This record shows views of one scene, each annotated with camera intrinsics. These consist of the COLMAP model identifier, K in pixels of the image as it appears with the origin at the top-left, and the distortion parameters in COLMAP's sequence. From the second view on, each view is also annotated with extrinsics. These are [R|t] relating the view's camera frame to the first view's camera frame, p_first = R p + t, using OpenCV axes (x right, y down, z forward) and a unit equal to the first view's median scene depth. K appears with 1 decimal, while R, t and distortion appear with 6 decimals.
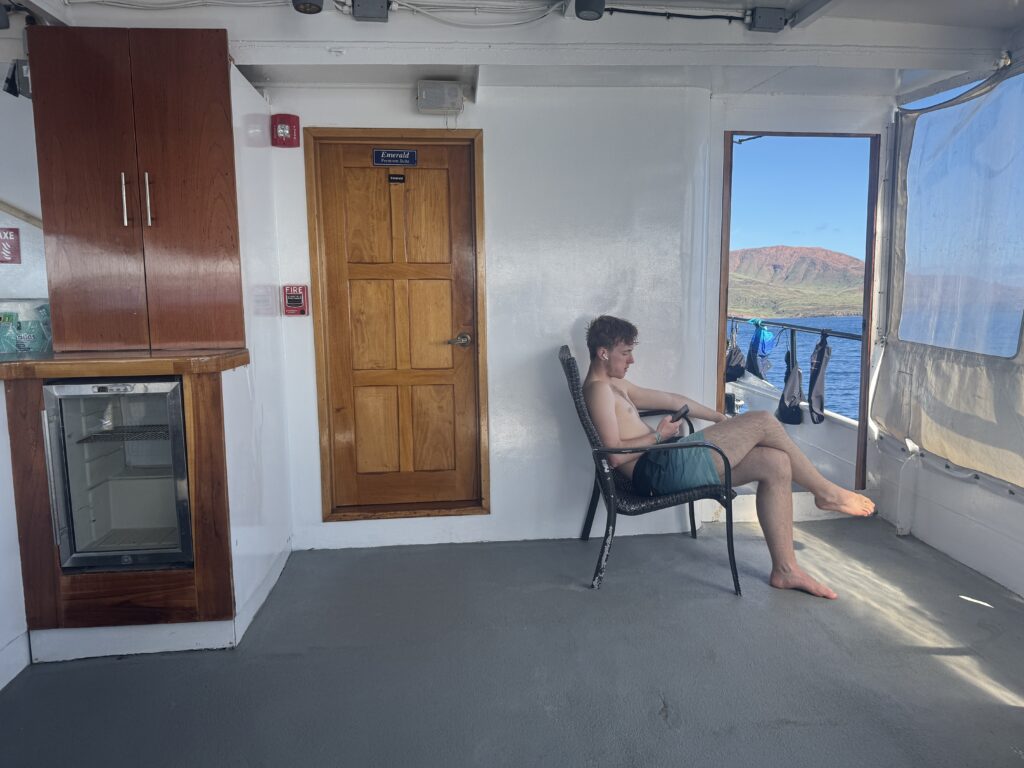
lens RADIAL K [[600.9, 0, 512.0], [0, 600.9, 384.0], [0, 0, 1]] dist [0.000505, -0.000292]
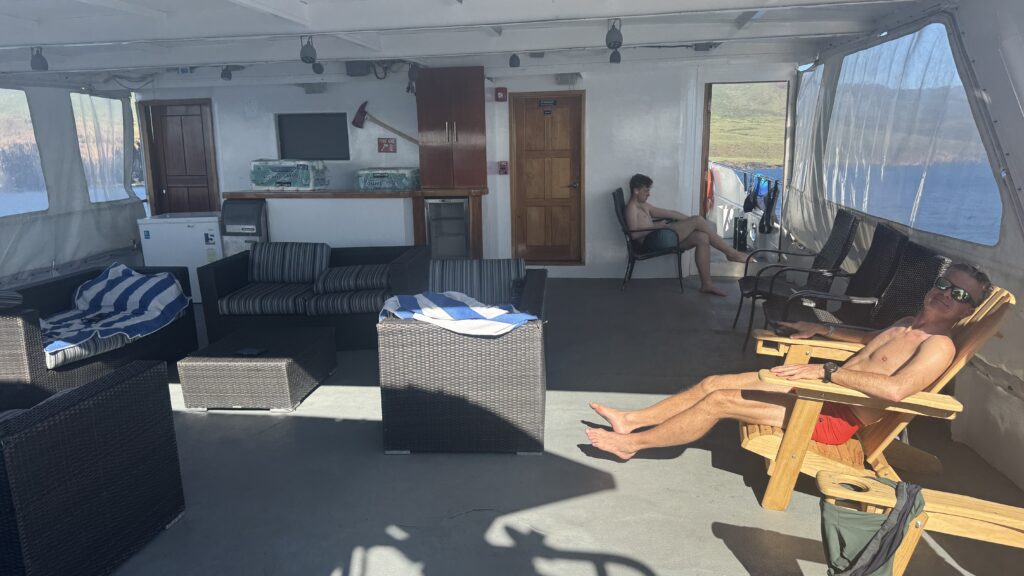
lens RADIAL K [[640.5, 0, 512.0], [0, 640.5, 288.0], [0, 0, 1]] dist [0.005784, 0.000279]
pose [[0.965391, 0.044335, -0.257013, 0.333718], [-0.026317, 0.996975, 0.073129, 0.143536], [0.259477, -0.063834, 0.963637, -1.422079]]
